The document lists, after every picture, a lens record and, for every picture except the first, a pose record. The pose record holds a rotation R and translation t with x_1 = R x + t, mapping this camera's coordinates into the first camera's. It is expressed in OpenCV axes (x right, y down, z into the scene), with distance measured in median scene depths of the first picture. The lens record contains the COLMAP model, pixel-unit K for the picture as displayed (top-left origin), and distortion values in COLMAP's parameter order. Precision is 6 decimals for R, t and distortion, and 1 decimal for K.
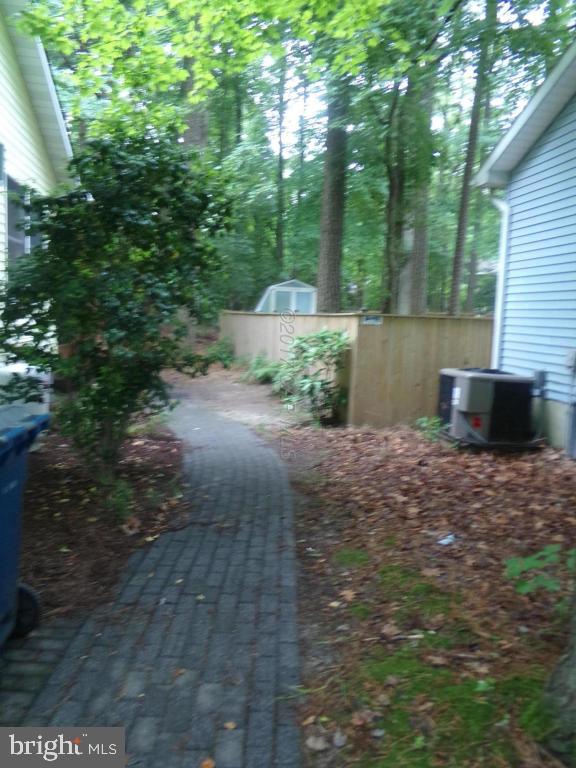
lens RADIAL K [[617.7, 0, 288.0], [0, 617.7, 384.0], [0, 0, 1]] dist [-0.048985, 0.000256]
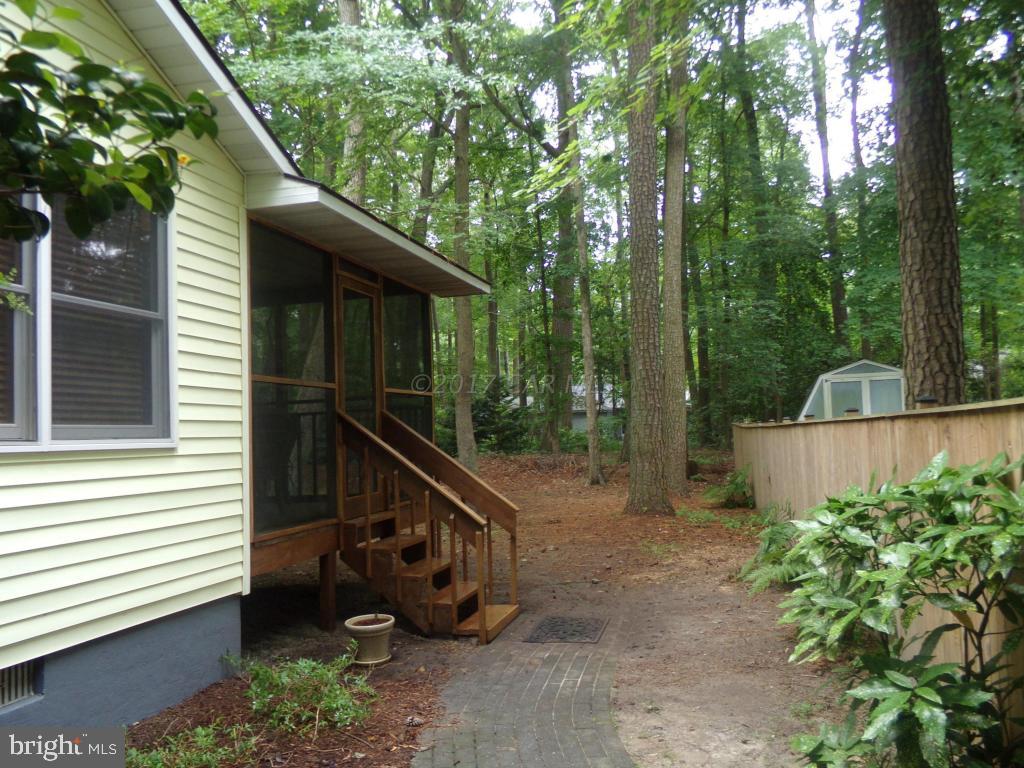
lens RADIAL K [[823.6, 0, 512.0], [0, 823.6, 384.0], [0, 0, 1]] dist [-0.048985, 0.000256]
pose [[0.911829, -0.096047, -0.399178, 0.011999], [0.025092, 0.983471, -0.179319, -0.022421], [0.409803, 0.153492, 0.899167, 0.210067]]
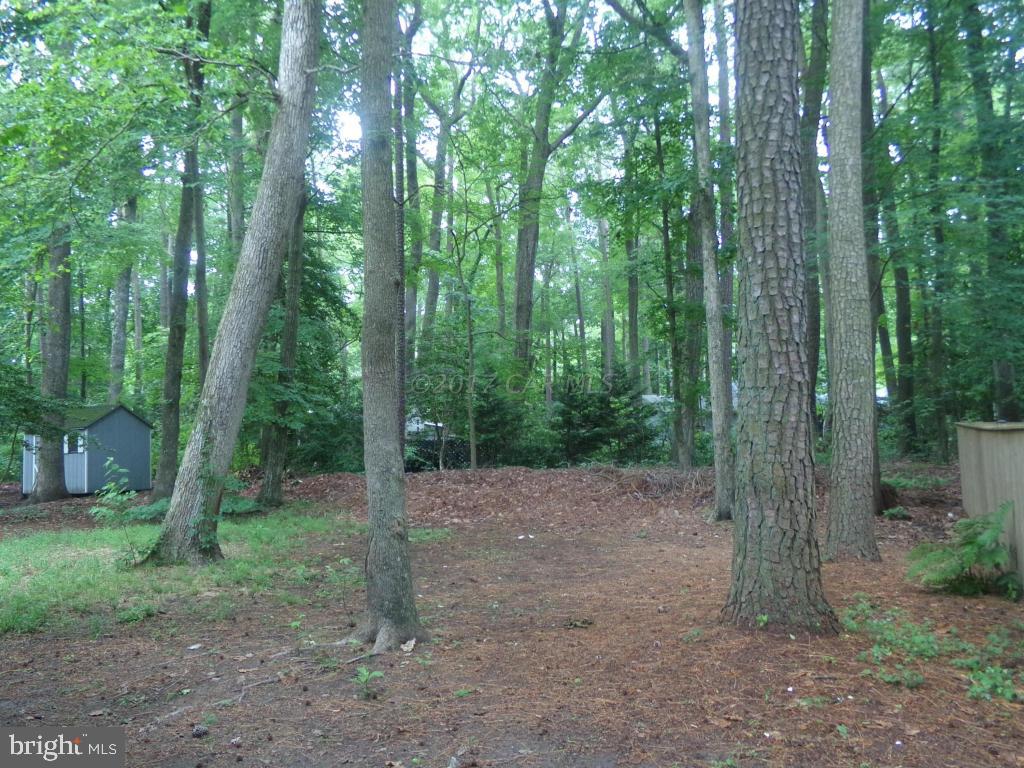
lens RADIAL K [[823.6, 0, 512.0], [0, 823.6, 384.0], [0, 0, 1]] dist [-0.048985, 0.000256]
pose [[0.802741, -0.101962, -0.587546, -0.067043], [-0.010212, 0.982779, -0.184502, -0.070087], [0.596240, 0.154107, 0.787876, 0.612624]]
